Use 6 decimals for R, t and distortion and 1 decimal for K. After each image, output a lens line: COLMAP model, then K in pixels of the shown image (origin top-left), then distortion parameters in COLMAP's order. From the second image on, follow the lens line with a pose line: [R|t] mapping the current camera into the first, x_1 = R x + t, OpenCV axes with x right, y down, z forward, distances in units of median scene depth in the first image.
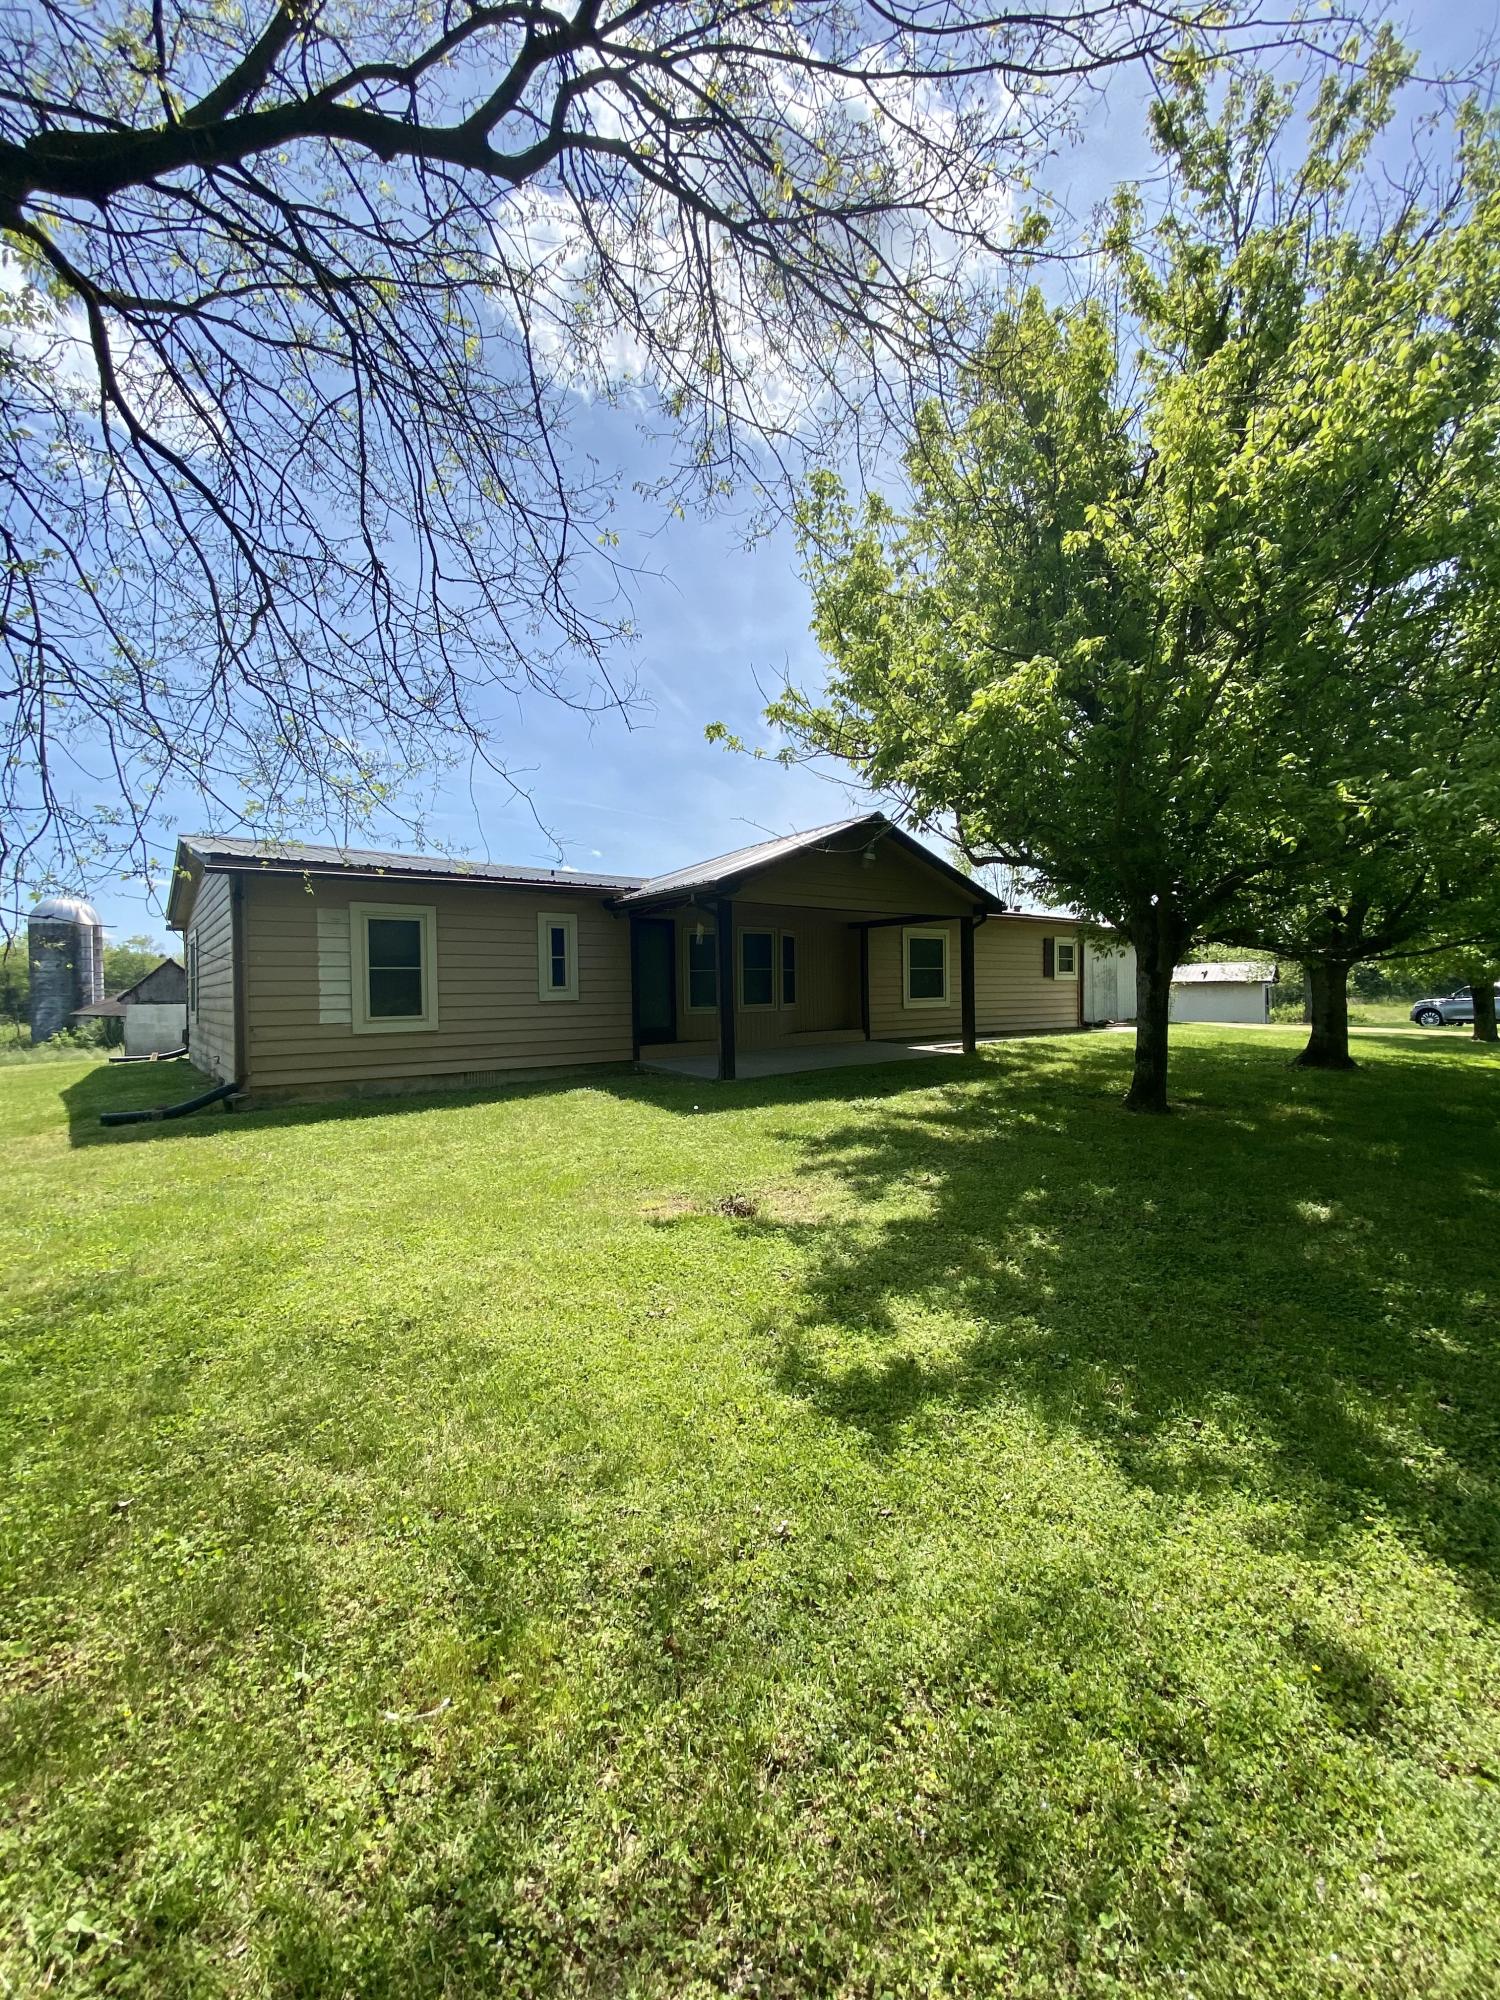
lens RADIAL K [[803.3, 0, 743.9], [0, 803.3, 1004.4], [0, 0, 1]] dist [0.000809, -0.000062]
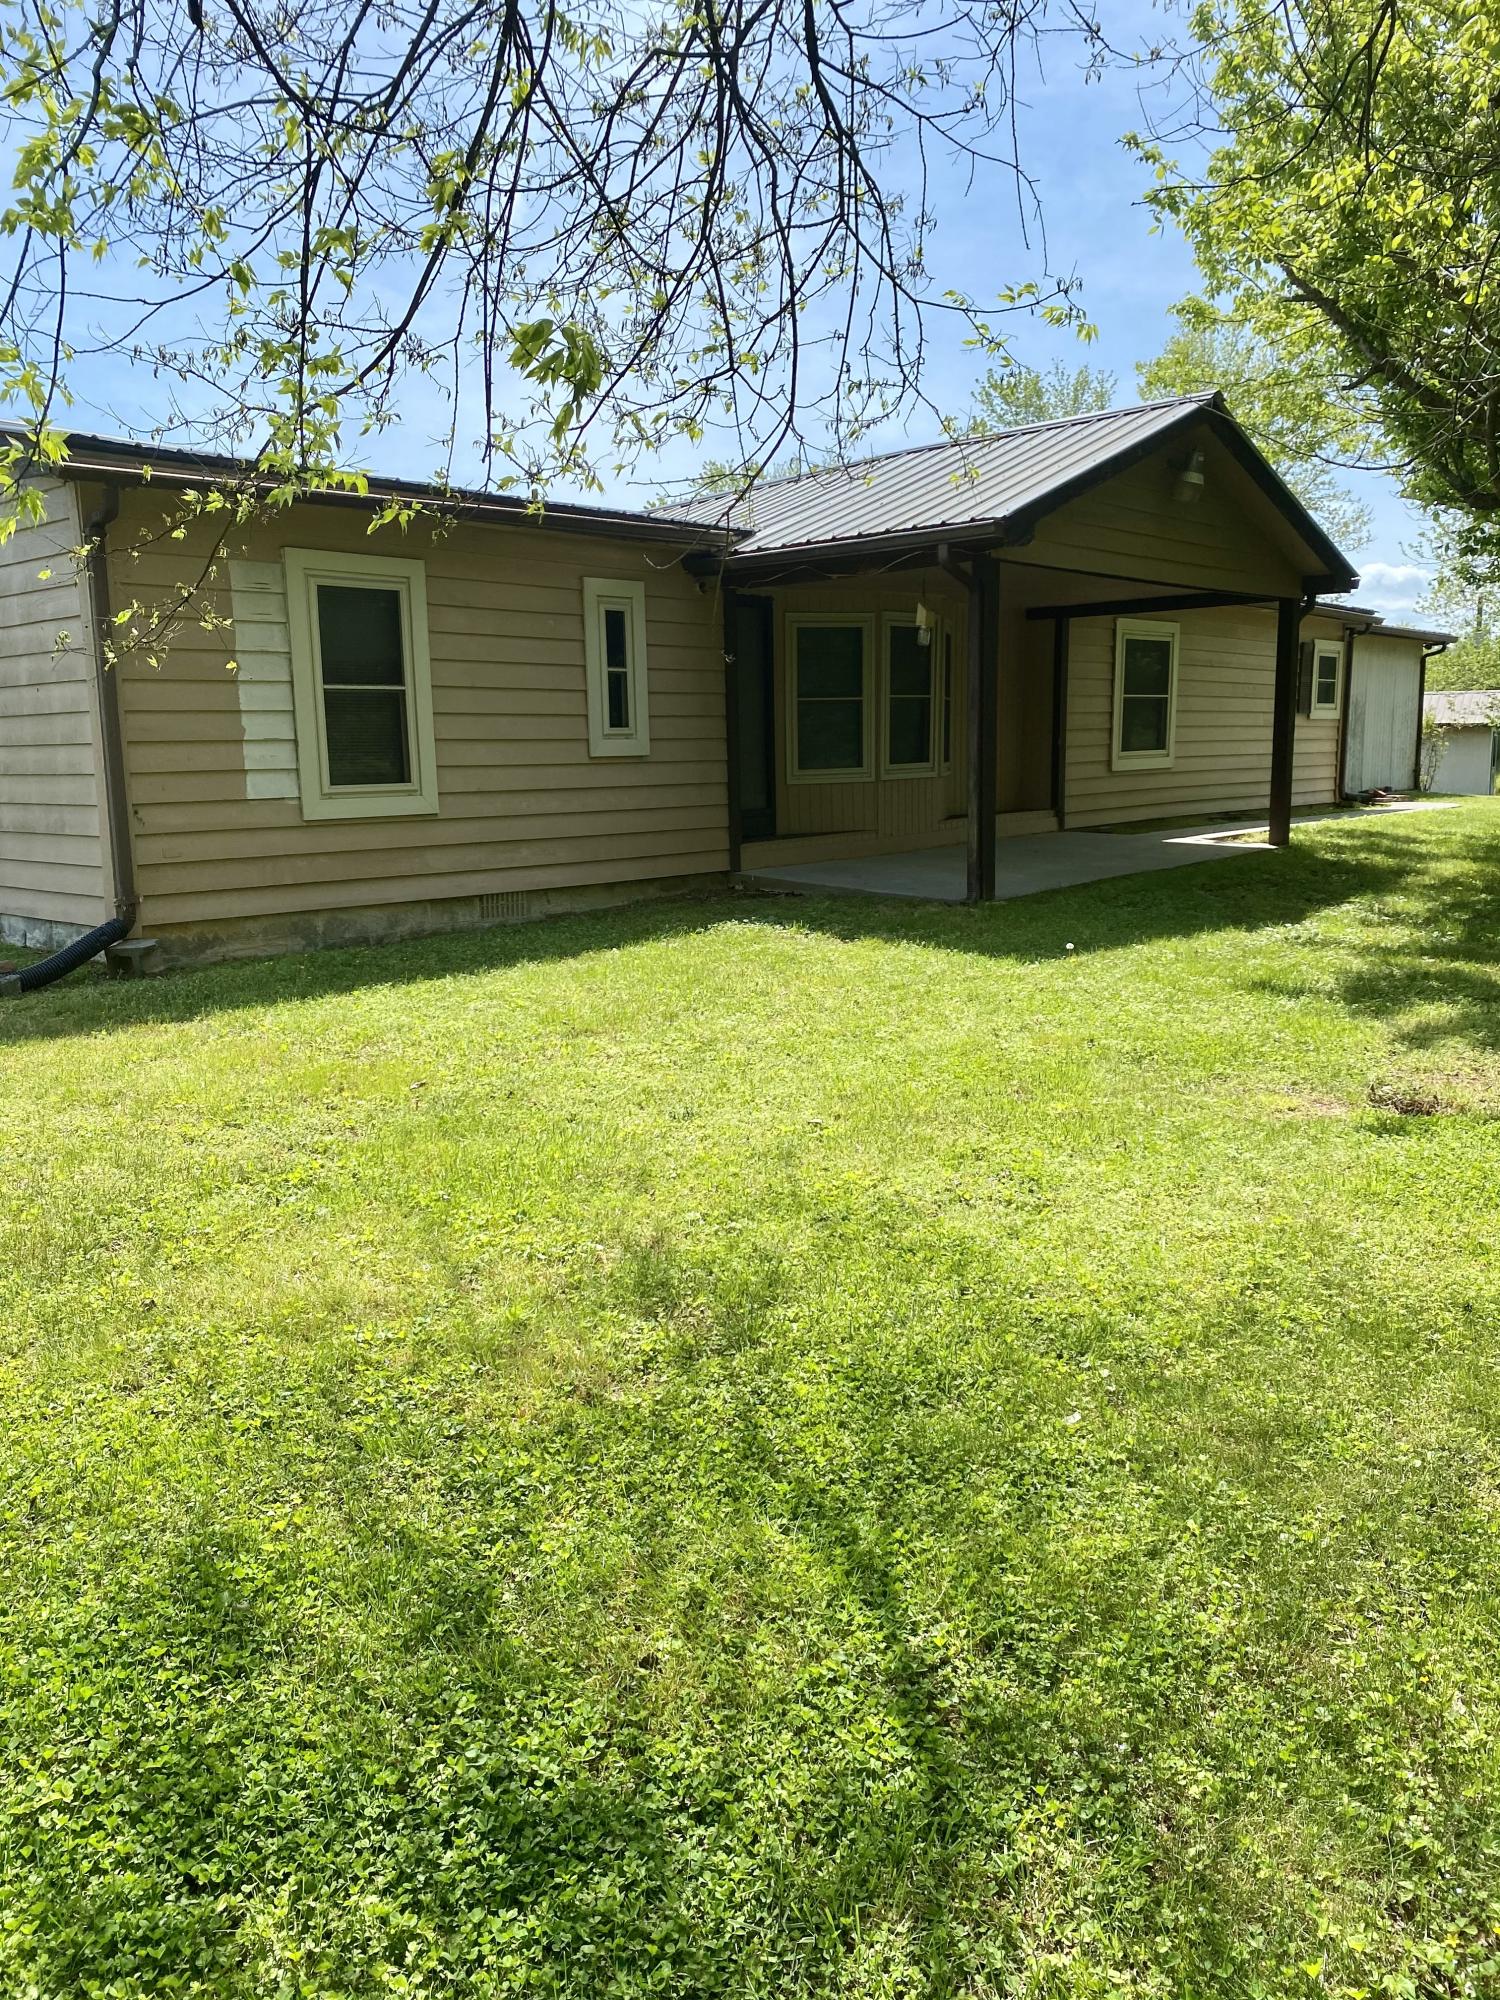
lens RADIAL K [[1478.8, 0, 749.5], [0, 1478.8, 1051.7], [0, 0, 1]] dist [0.080849, 0.000080]
pose [[0.985770, -0.036258, 0.164142, -0.348889], [0.005542, 0.982940, 0.183843, 0.008242], [-0.168007, -0.180317, 0.969154, 0.014951]]
